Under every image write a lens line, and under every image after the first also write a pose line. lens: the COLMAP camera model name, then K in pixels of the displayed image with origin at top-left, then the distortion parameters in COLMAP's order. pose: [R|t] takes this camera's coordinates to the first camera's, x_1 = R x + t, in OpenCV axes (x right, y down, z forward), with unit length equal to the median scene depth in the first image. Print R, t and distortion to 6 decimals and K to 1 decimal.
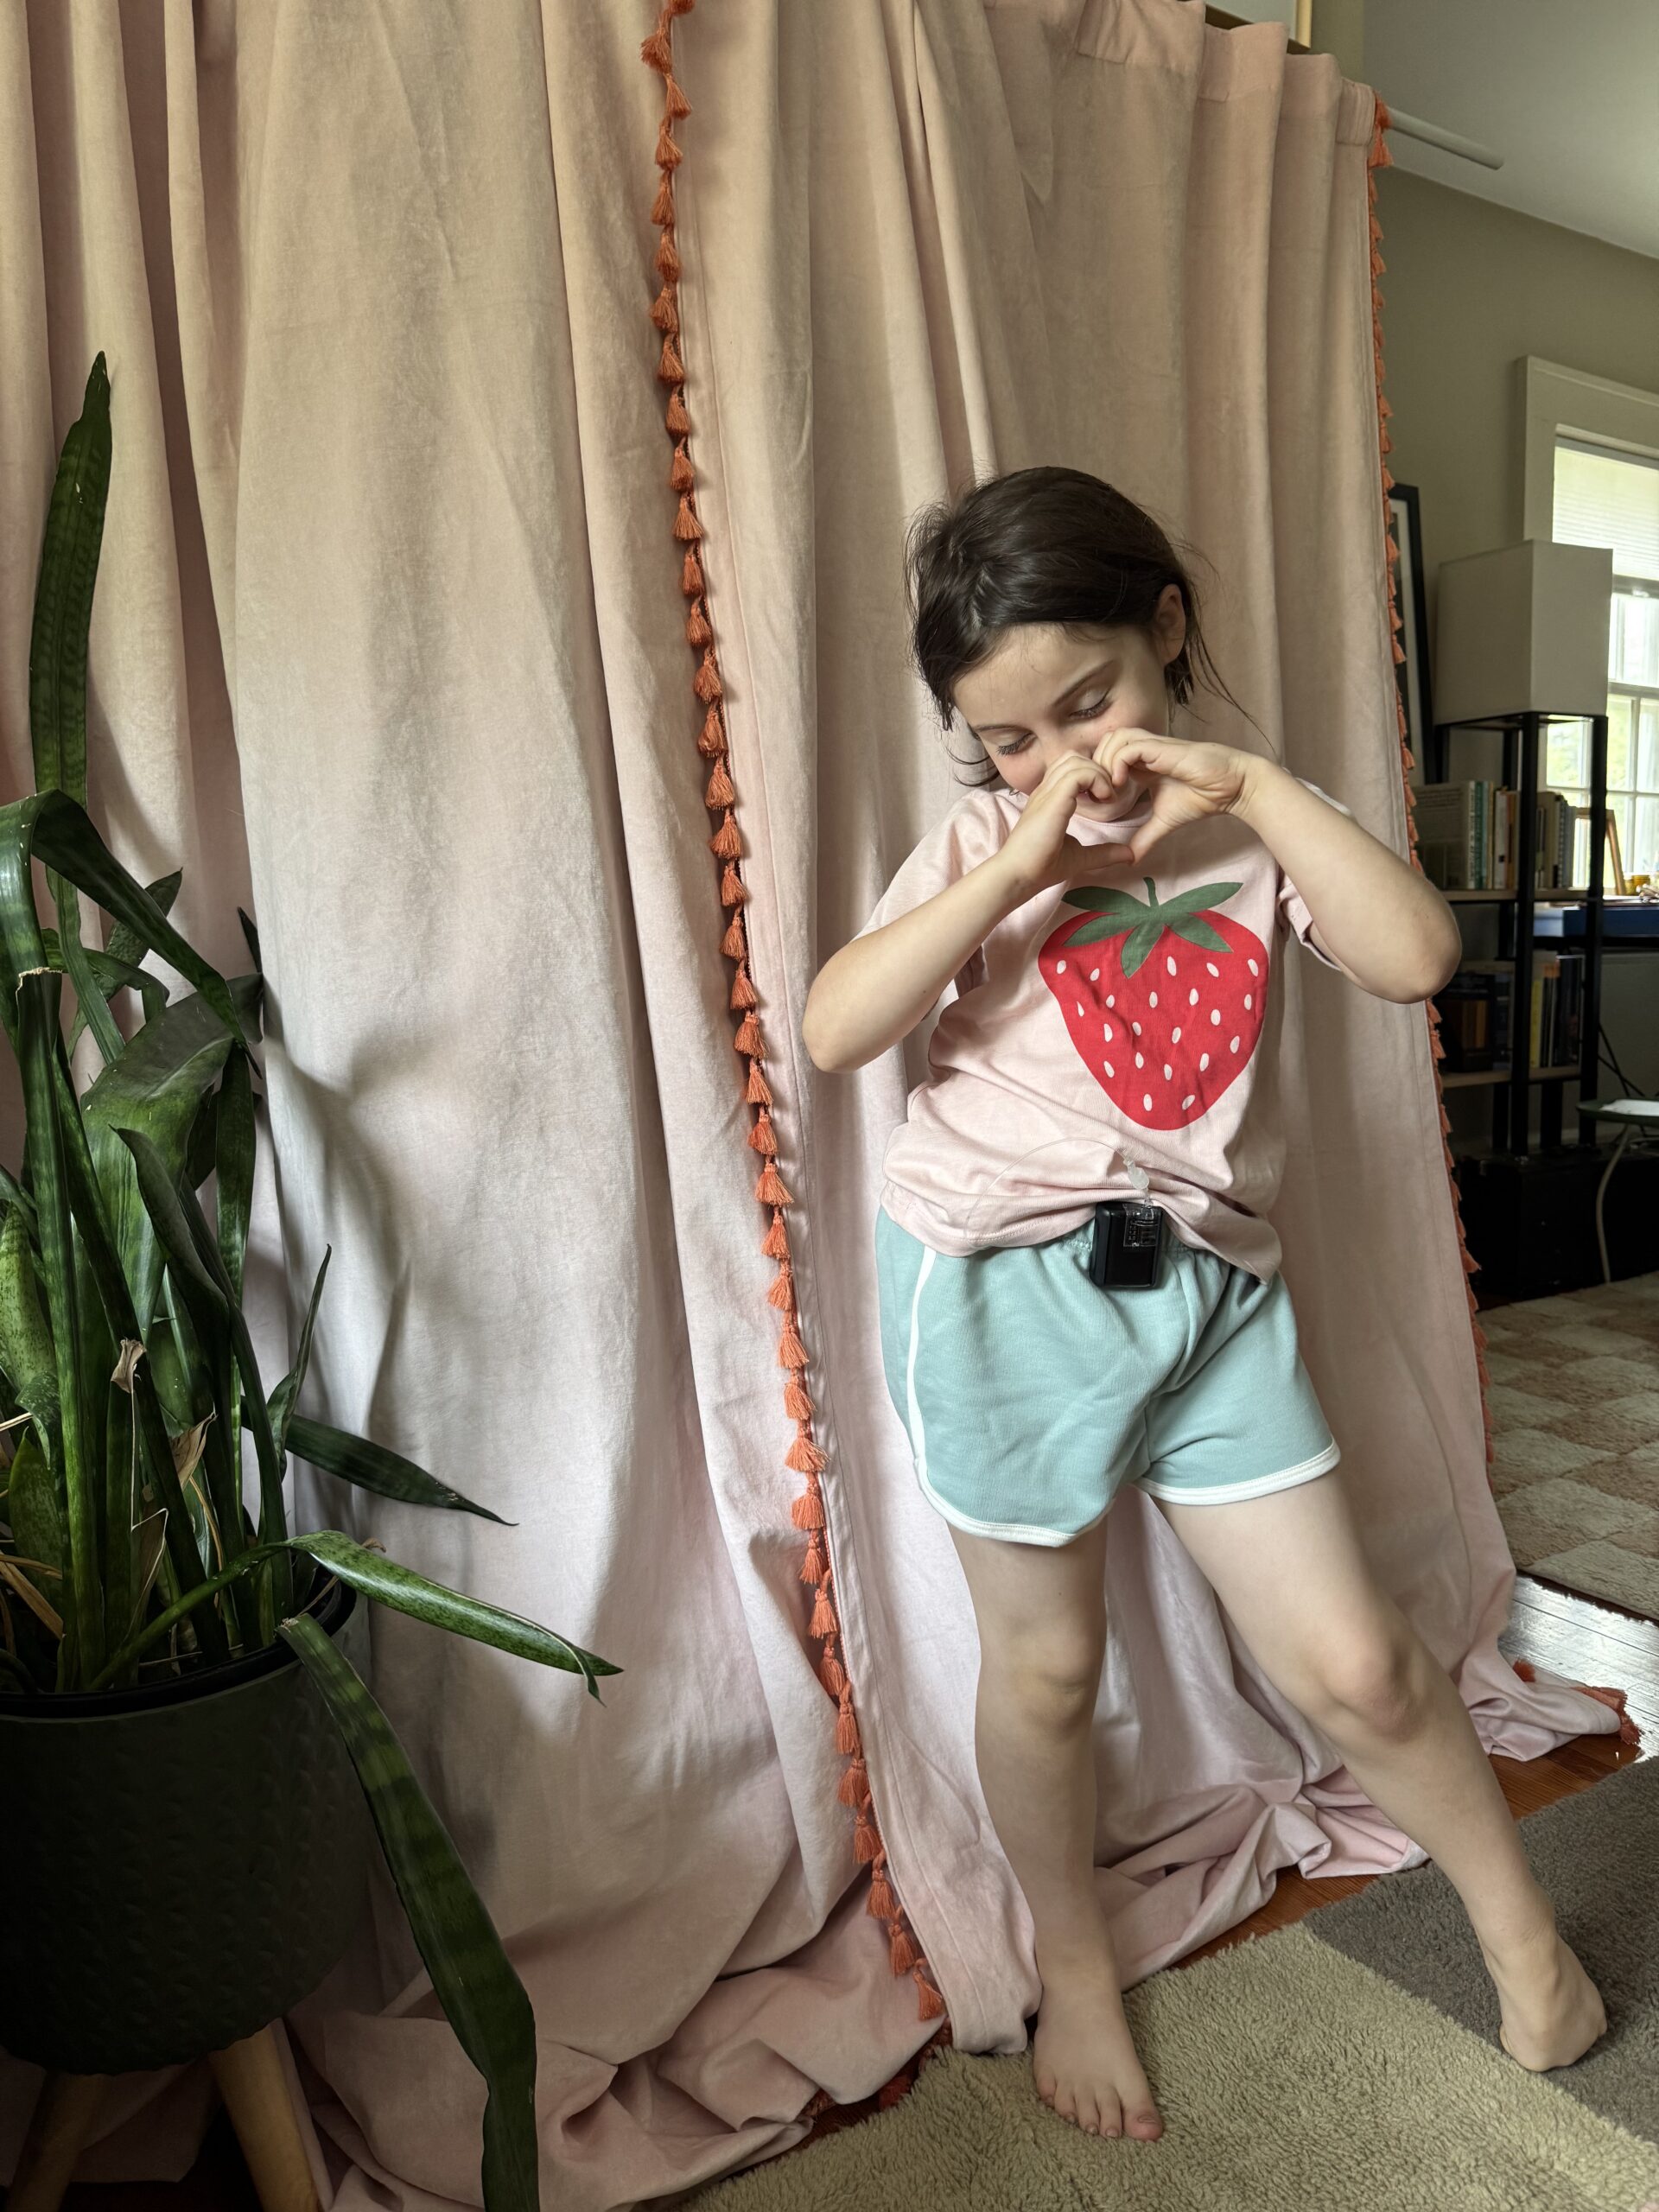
lens RADIAL K [[1574.9, 0, 824.1], [0, 1574.9, 1096.5], [0, 0, 1]] dist [0.017565, -0.029635]
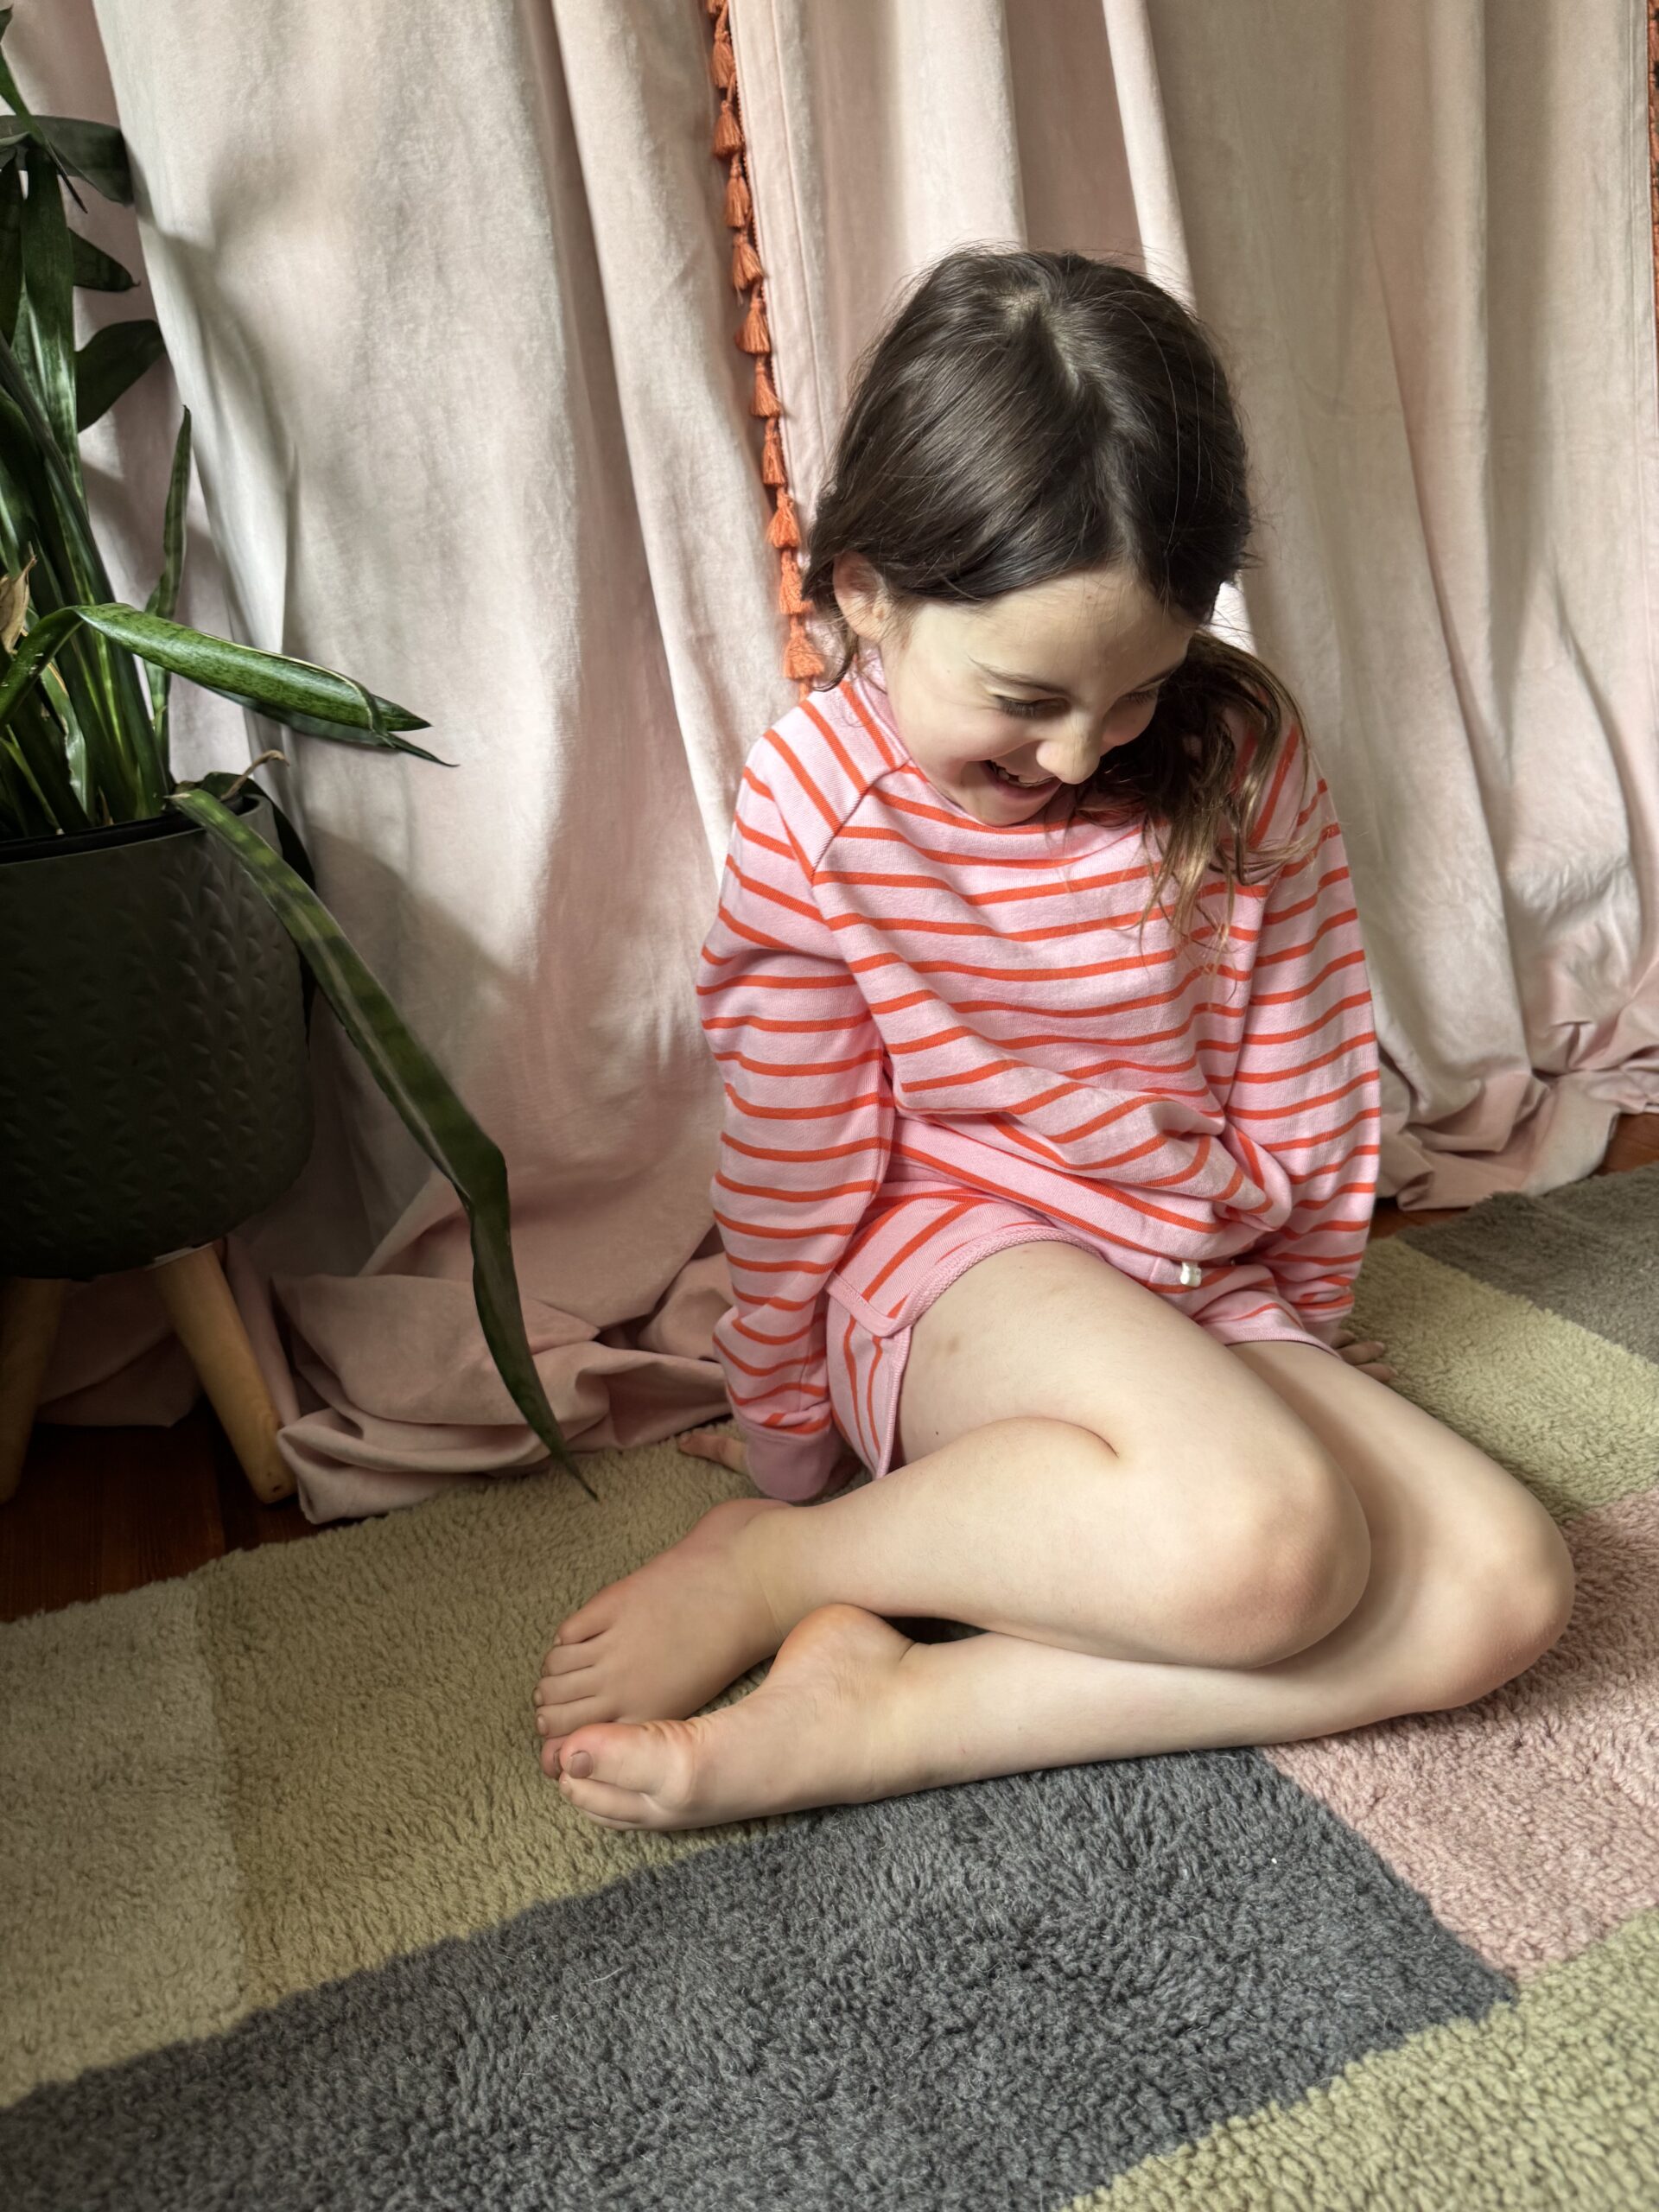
lens RADIAL K [[1574.9, 0, 824.2], [0, 1574.9, 1116.8], [0, 0, 1]] dist [0.017565, -0.029635]
pose [[0.991334, -0.009694, -0.131007, 0.115249], [0.043867, 0.964457, 0.260573, 0.234218], [0.123825, -0.264062, 0.956524, 0.137533]]
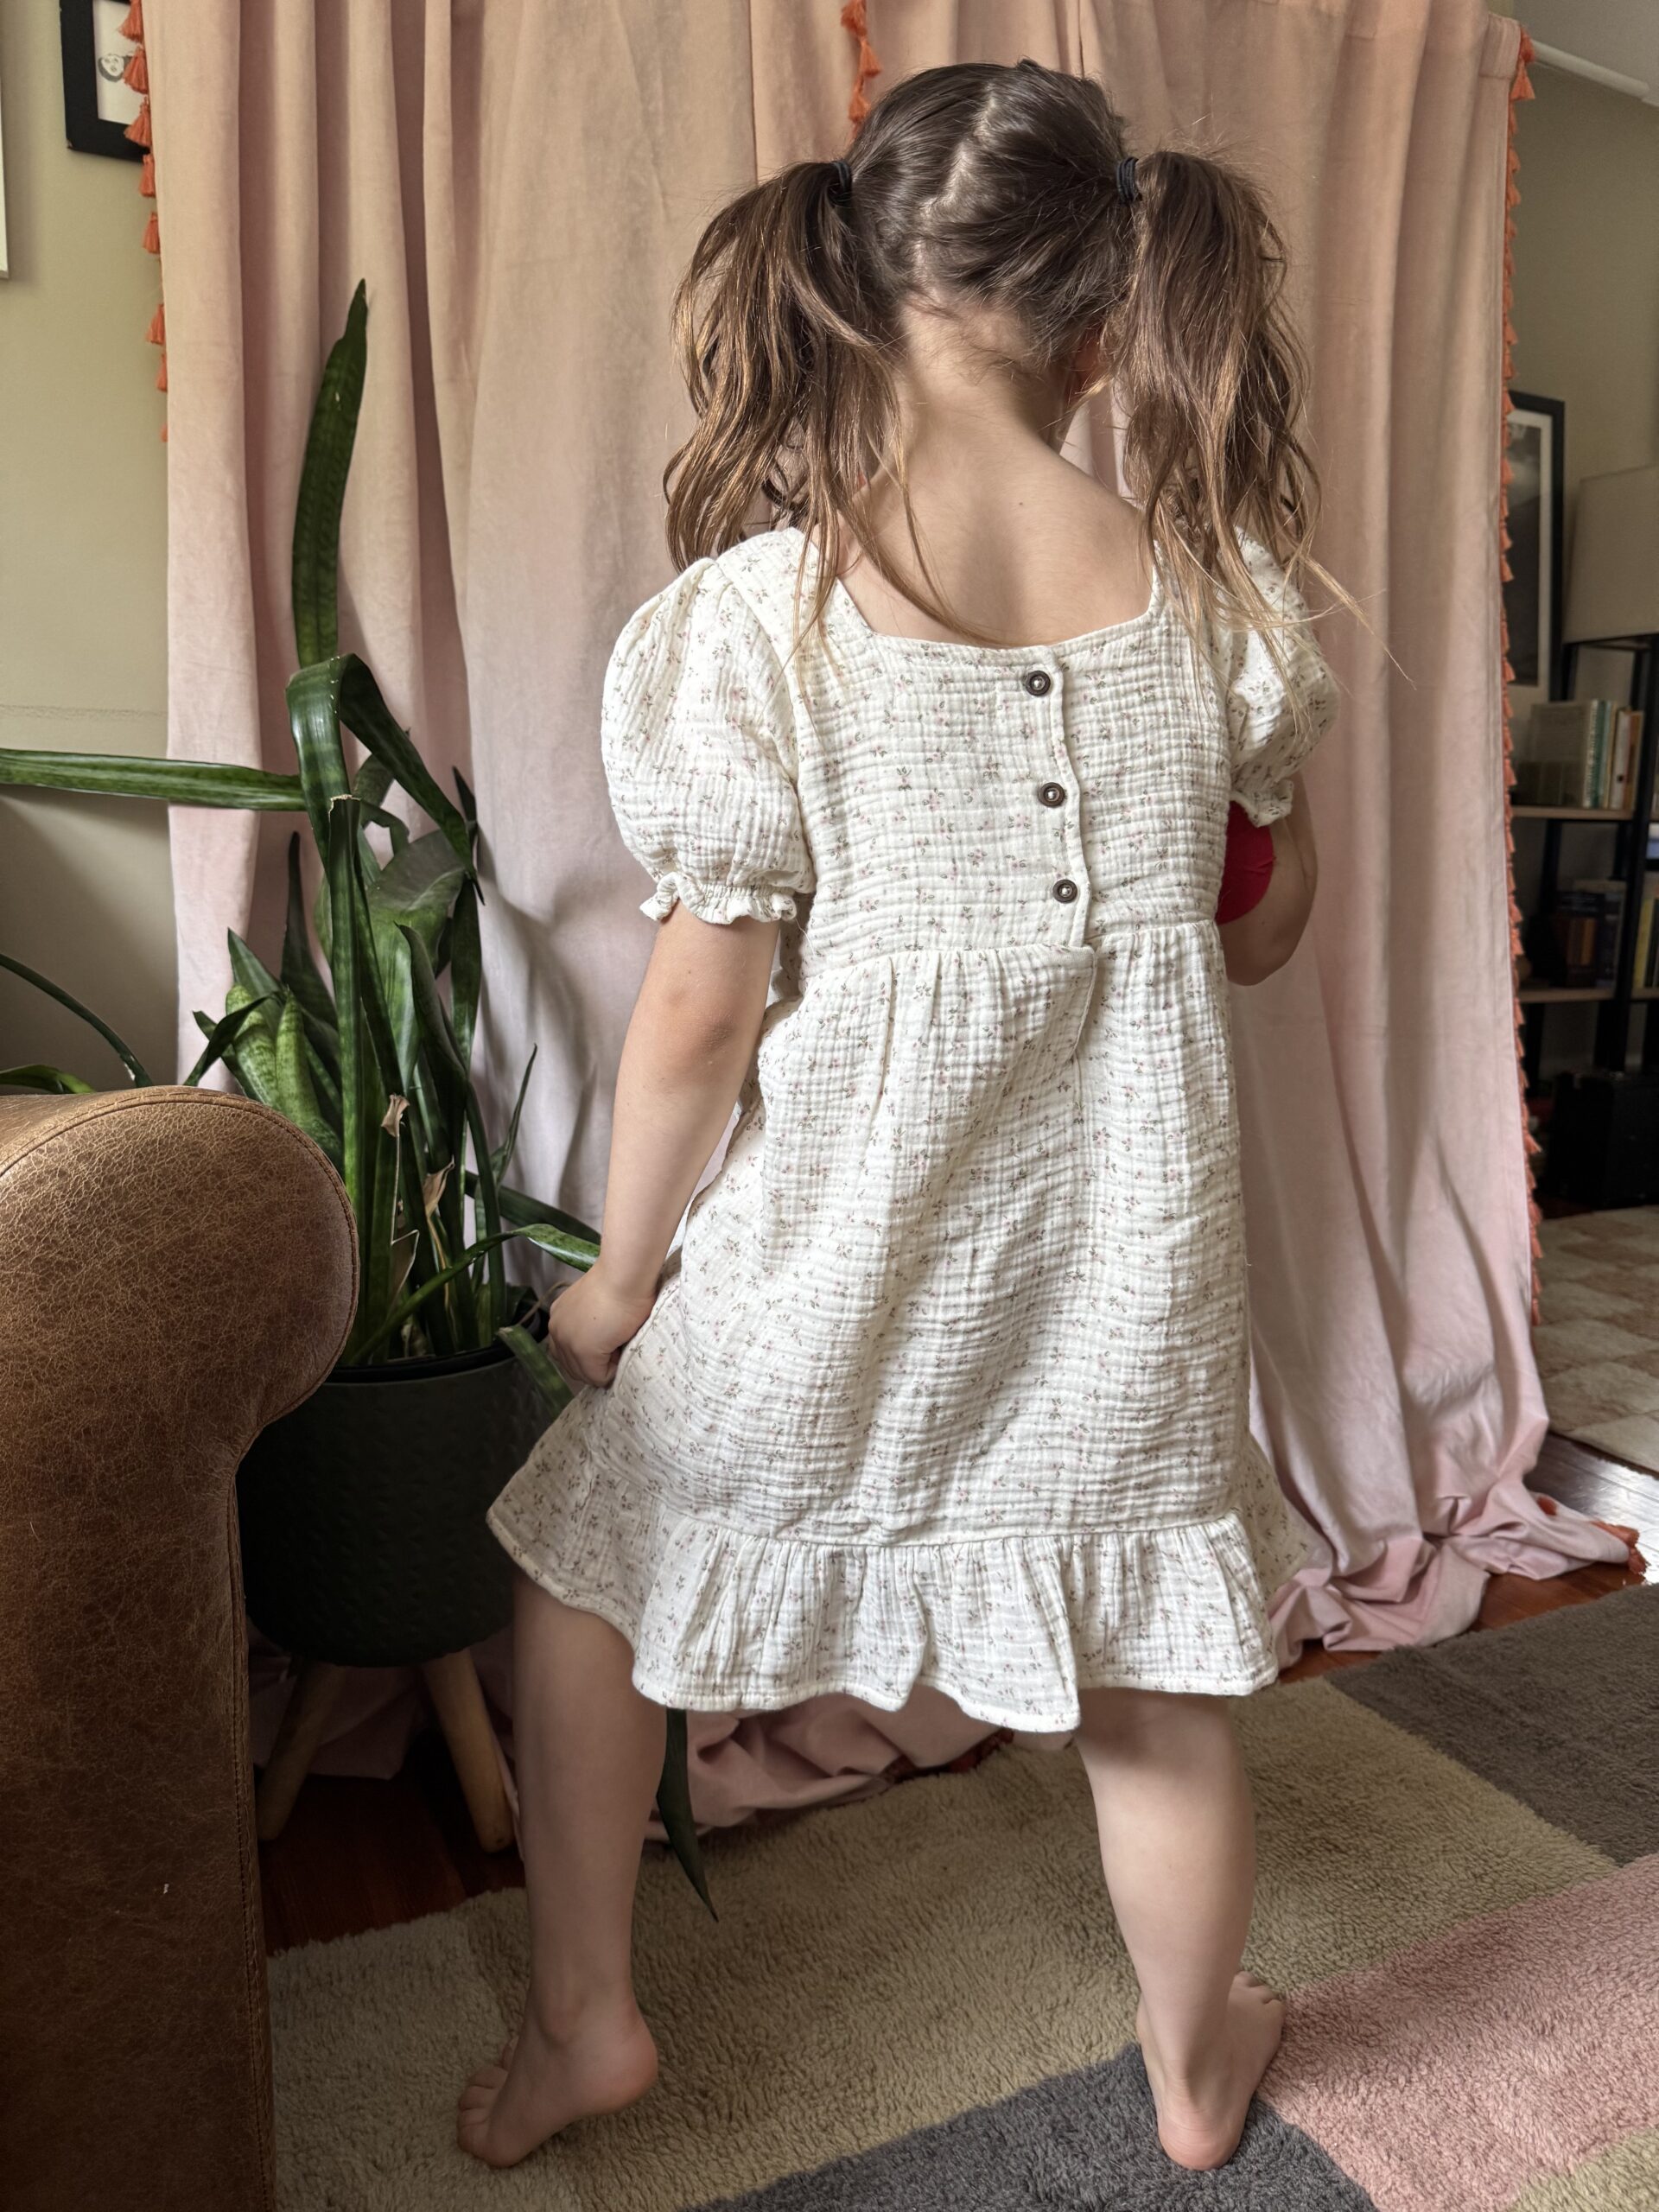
lens RADIAL K [[1574.9, 0, 827.6], [0, 1574.9, 1093.4], [0, 0, 1]] dist [0.017565, -0.029635]
pose [[0.996557, 0.052255, -0.064376, -0.008275], [-0.048295, 0.996932, 0.061605, 0.042503], [0.067397, -0.058284, 0.996022, -0.180862]]
